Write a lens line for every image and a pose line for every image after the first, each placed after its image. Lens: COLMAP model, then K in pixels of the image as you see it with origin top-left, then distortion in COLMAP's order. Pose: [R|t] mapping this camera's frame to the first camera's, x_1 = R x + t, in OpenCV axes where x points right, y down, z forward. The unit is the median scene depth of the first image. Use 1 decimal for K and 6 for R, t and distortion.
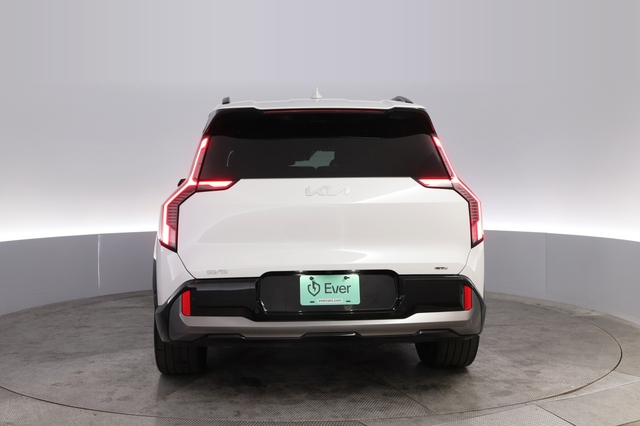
lens RADIAL K [[564.9, 0, 217.8], [0, 564.9, 210.1], [0, 0, 1]] dist [0.002147, -0.004419]
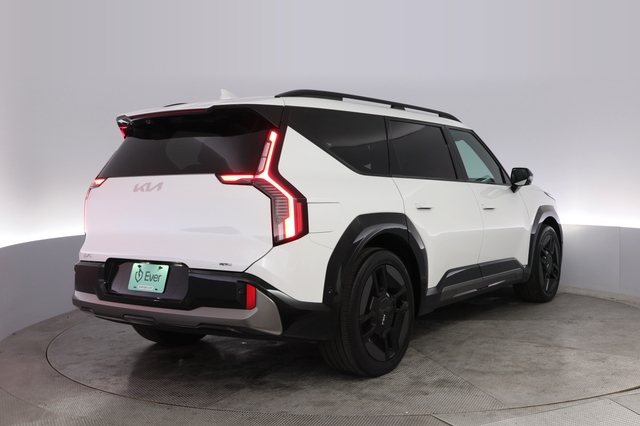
lens RADIAL K [[542.9, 0, 319.9], [0, 542.9, 198.9], [0, 0, 1]] dist [0.001808, 0.001056]
pose [[0.890429, 0.009760, -0.455017, 0.979055], [-0.010761, 0.999942, 0.000389, -0.015235], [0.454995, 0.004550, 0.890483, 0.217535]]
